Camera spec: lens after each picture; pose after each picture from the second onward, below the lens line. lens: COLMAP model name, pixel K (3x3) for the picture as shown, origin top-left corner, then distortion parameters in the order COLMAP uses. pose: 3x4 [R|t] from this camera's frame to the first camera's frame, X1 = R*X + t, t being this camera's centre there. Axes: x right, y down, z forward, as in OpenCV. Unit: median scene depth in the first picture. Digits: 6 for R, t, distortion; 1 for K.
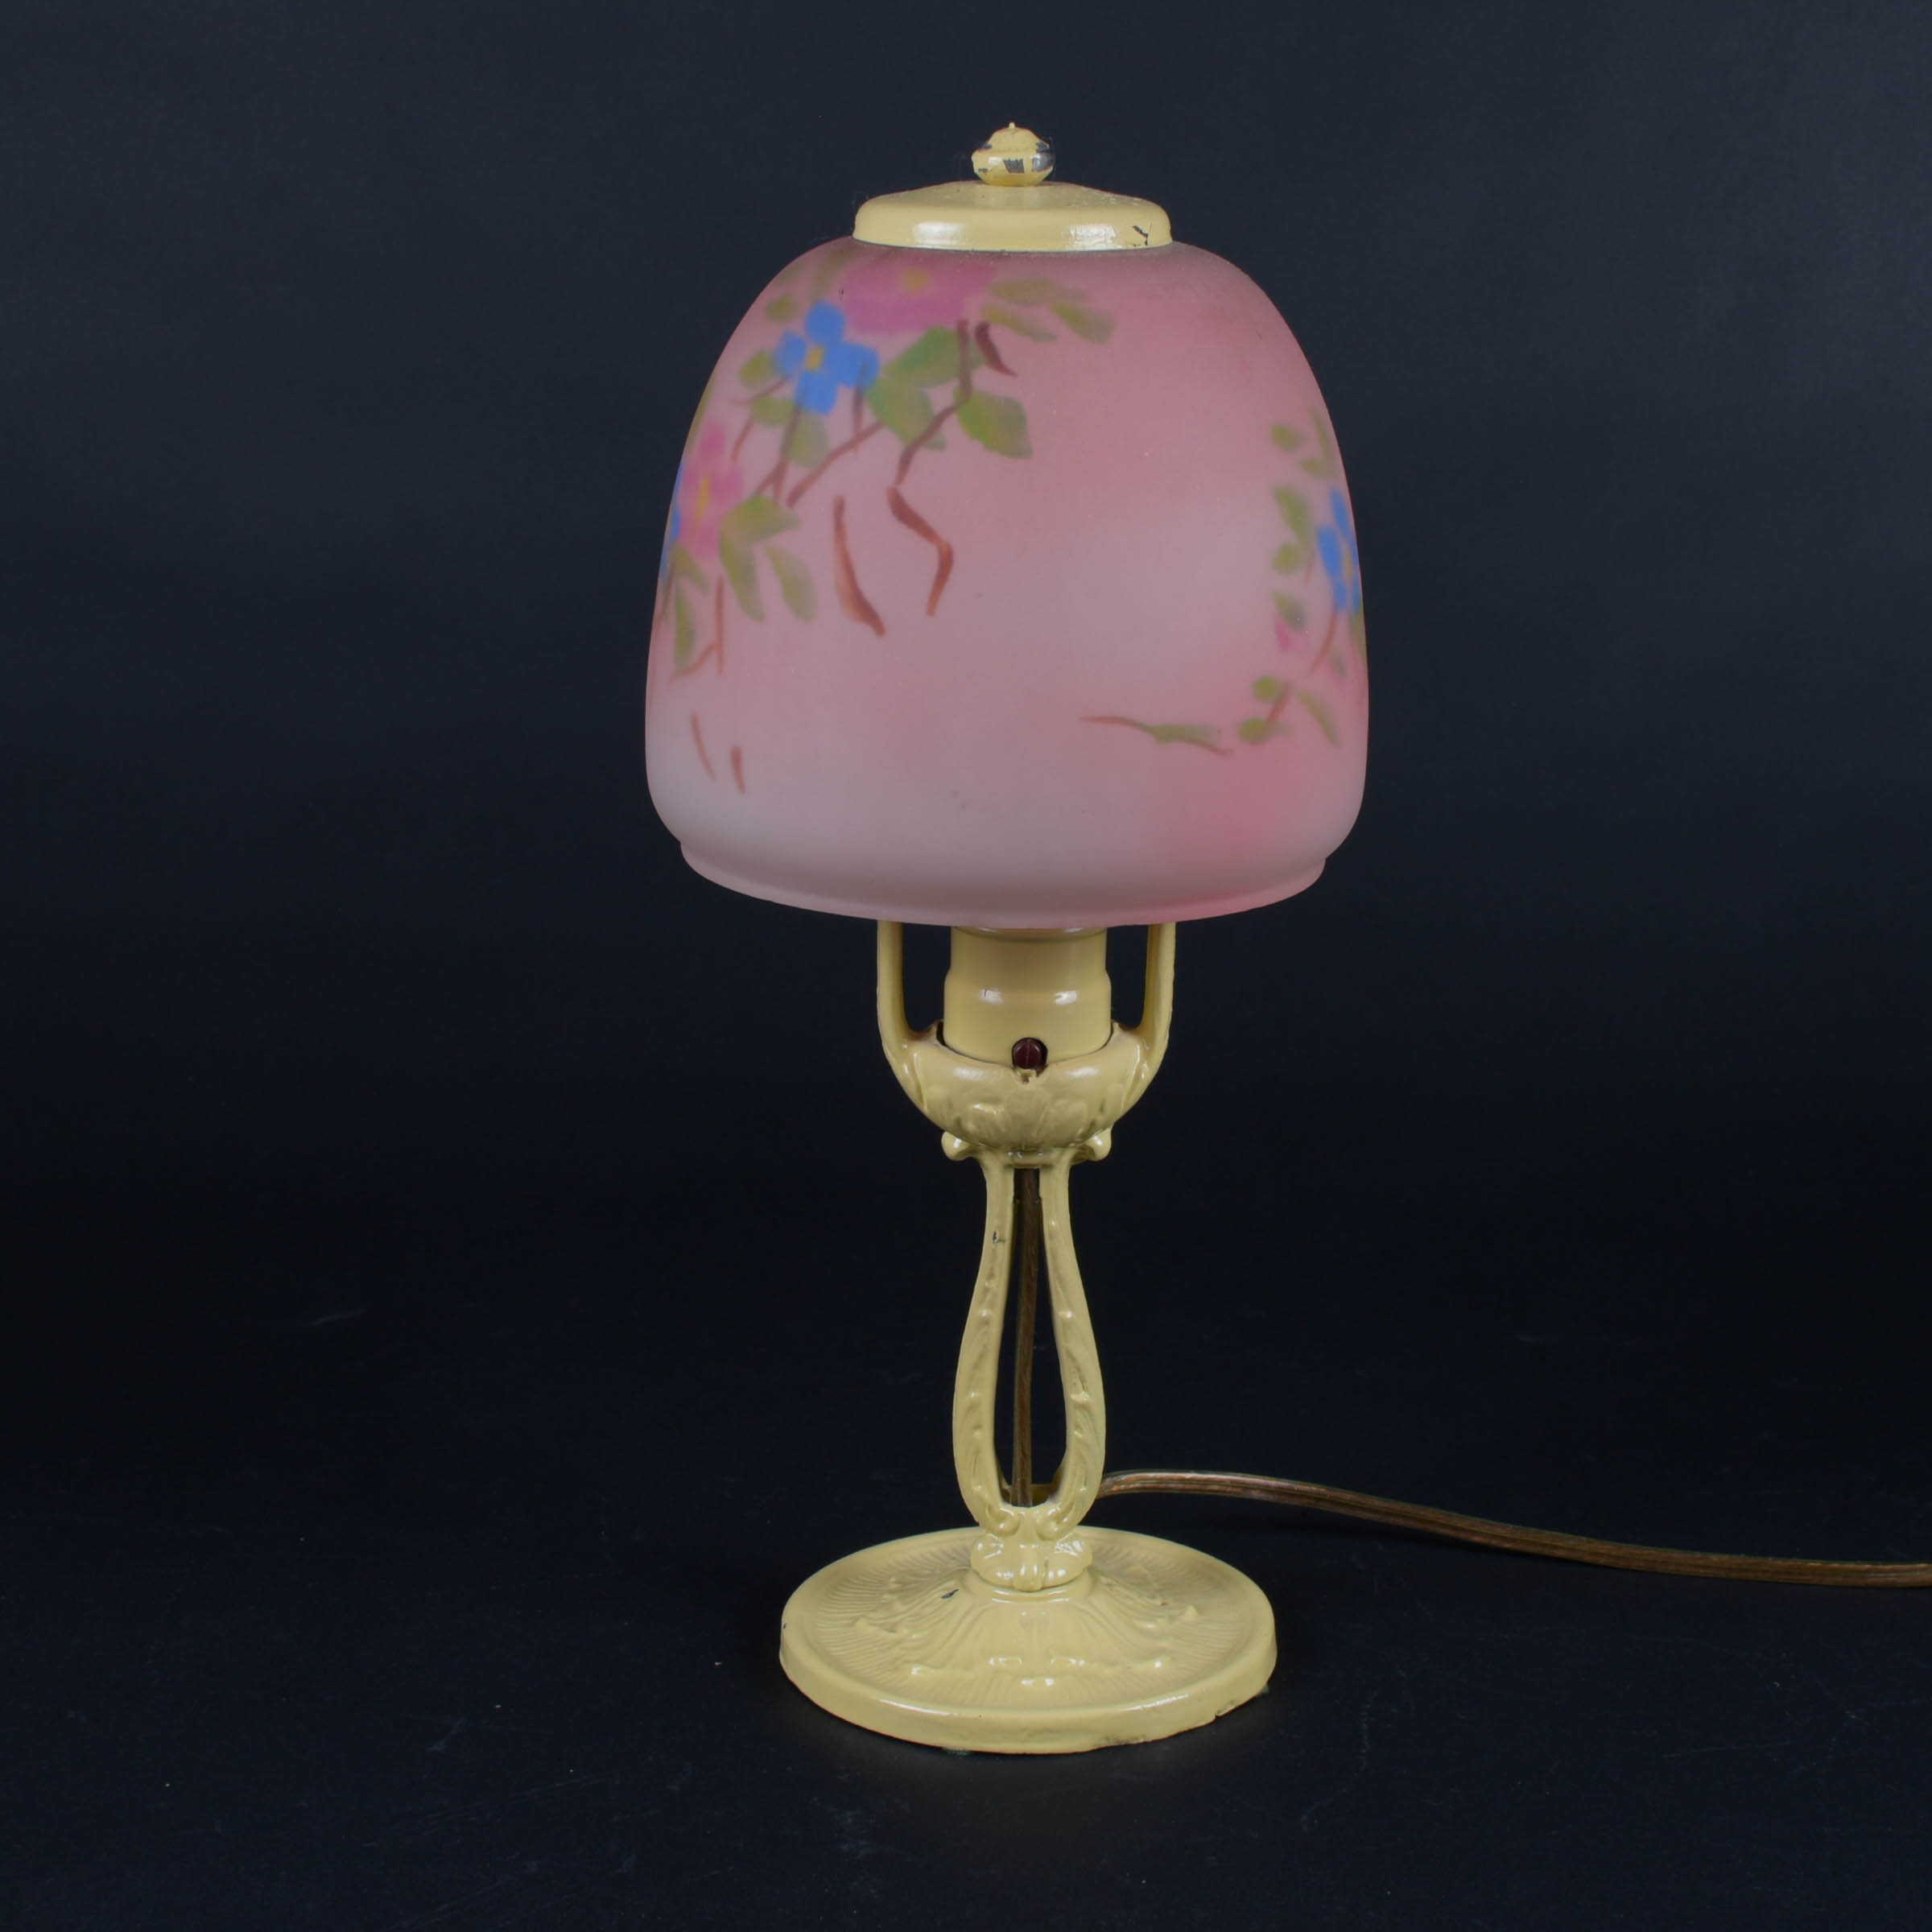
lens RADIAL K [[4505.8, 0, 963.8], [0, 4505.8, 967.3], [0, 0, 1]] dist [-0.017159, 0.000000]
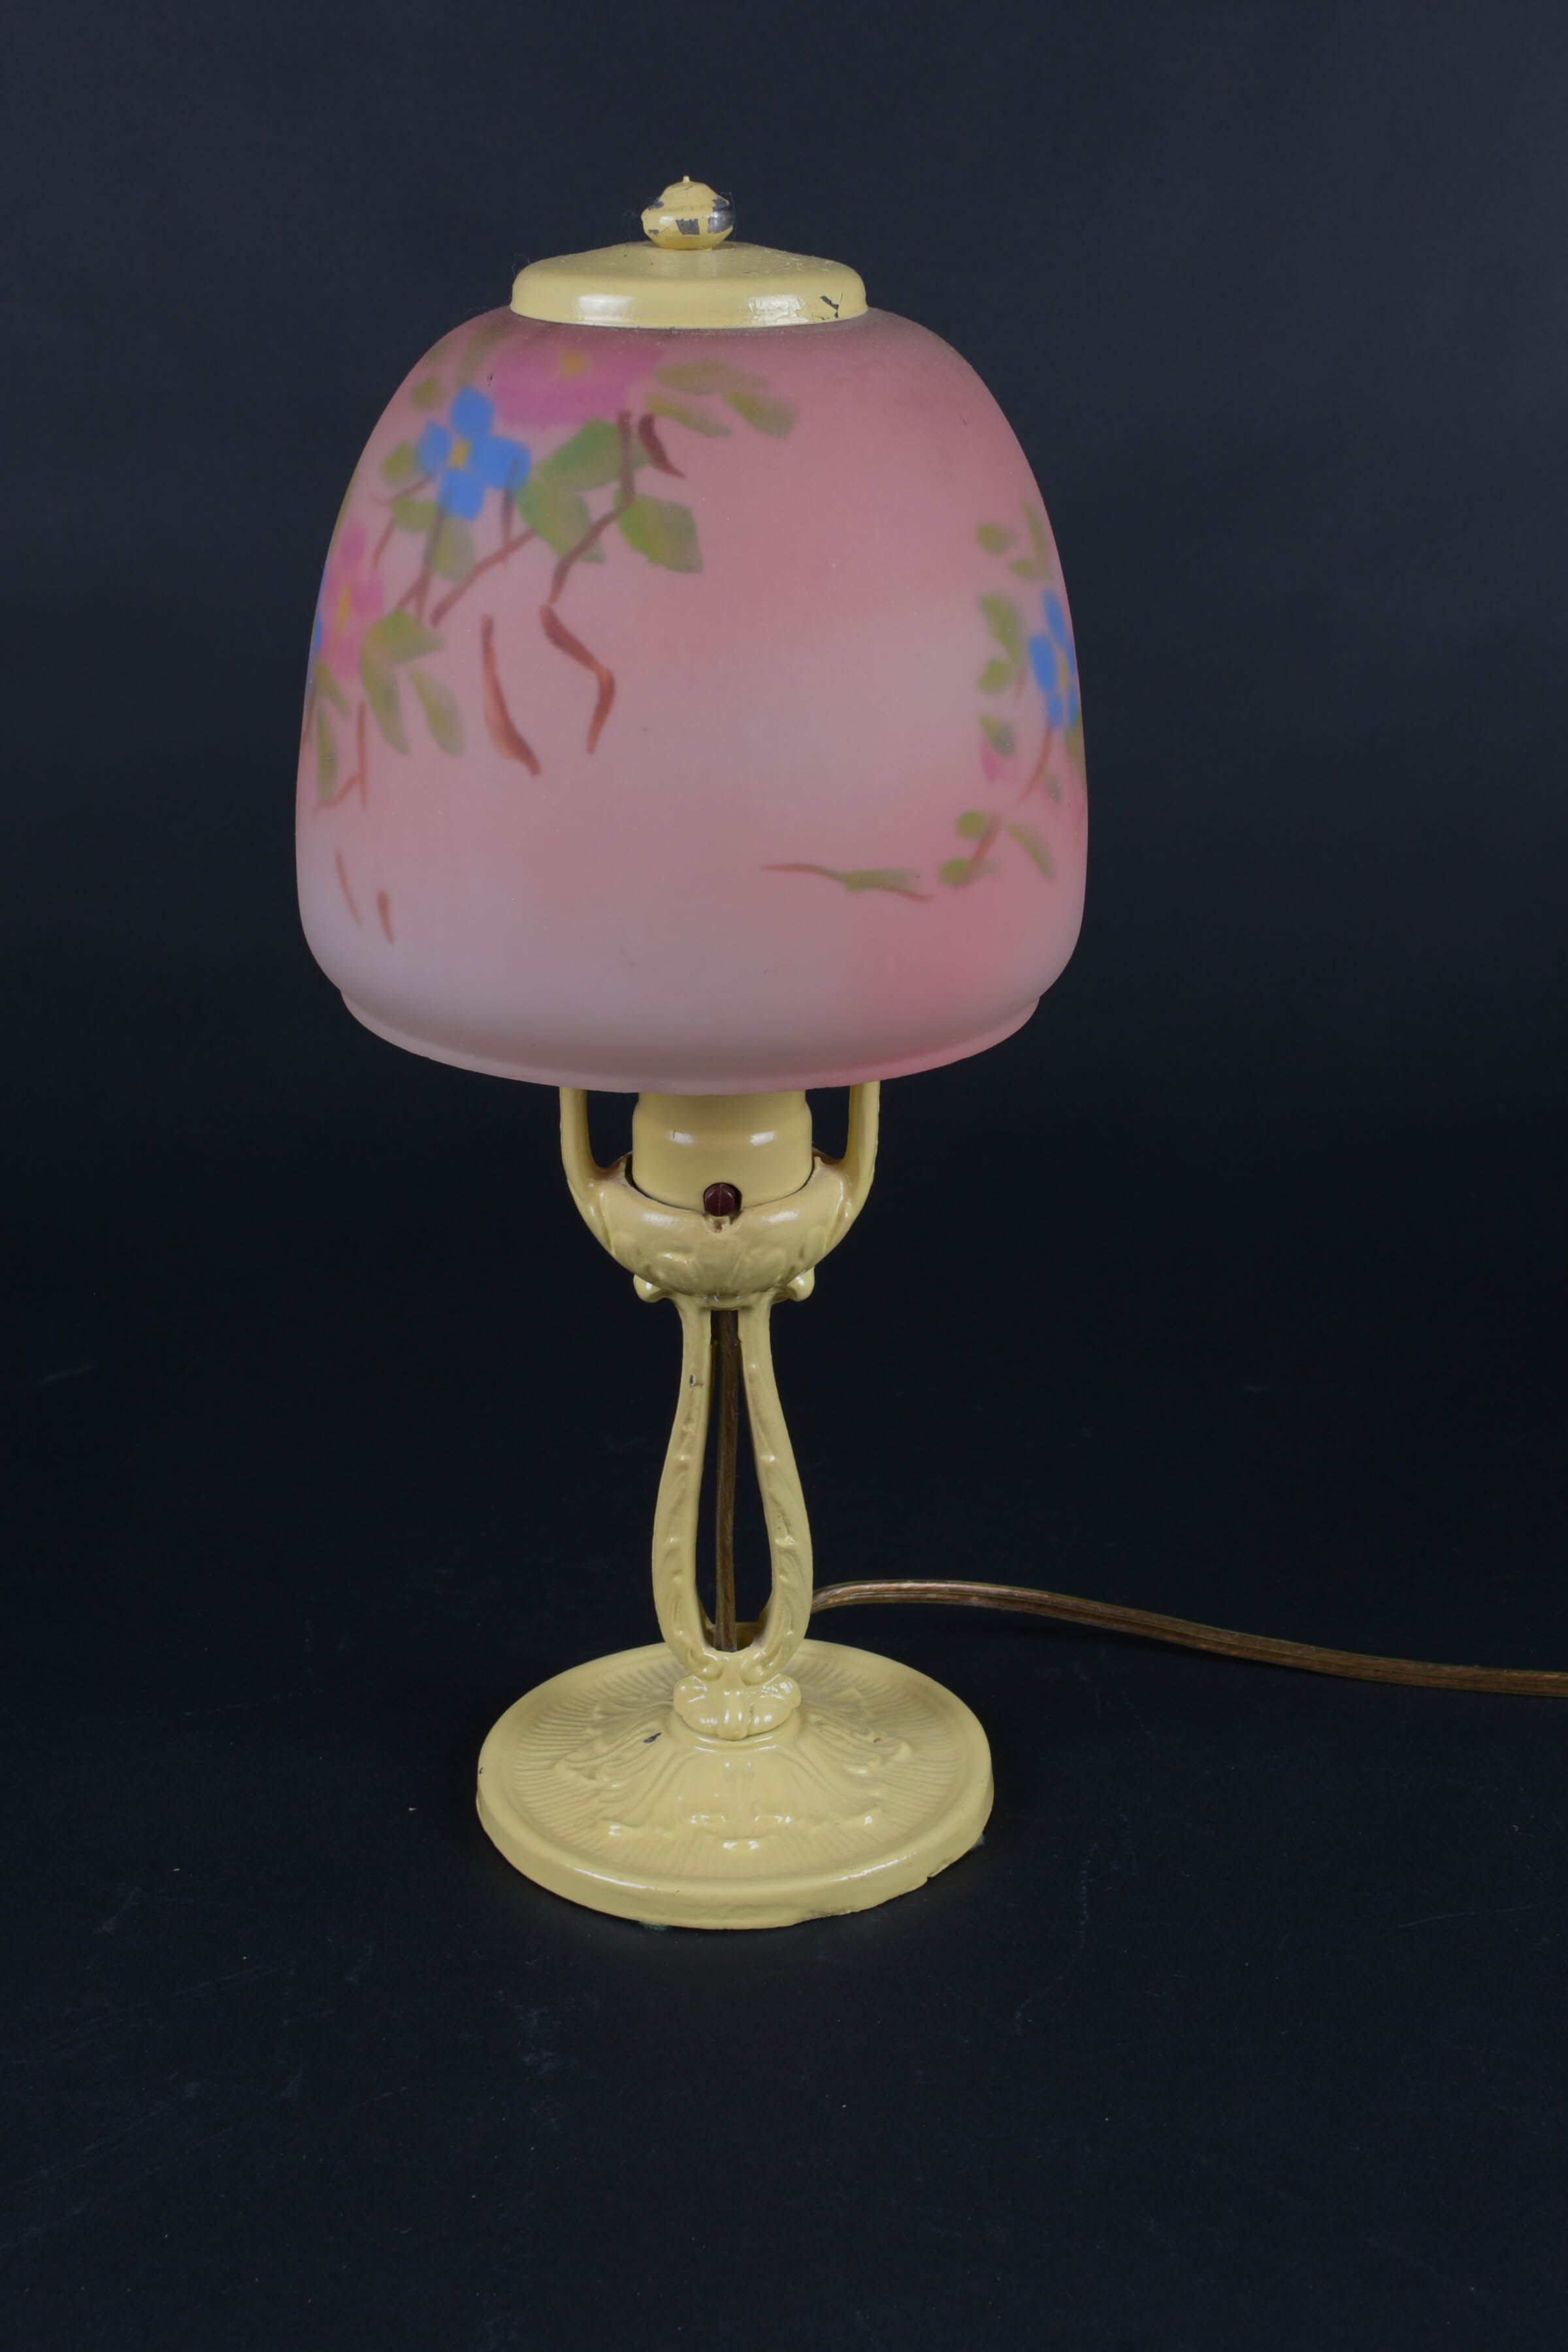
lens RADIAL K [[3642.2, 0, 791.9], [0, 3642.2, 1172.2], [0, 0, 1]] dist [0.002824, 0.000000]
pose [[0.999970, -0.007634, 0.000853, 0.028972], [0.007505, 0.994616, 0.103357, -0.065228], [-0.001637, -0.103347, 0.994644, 0.260662]]
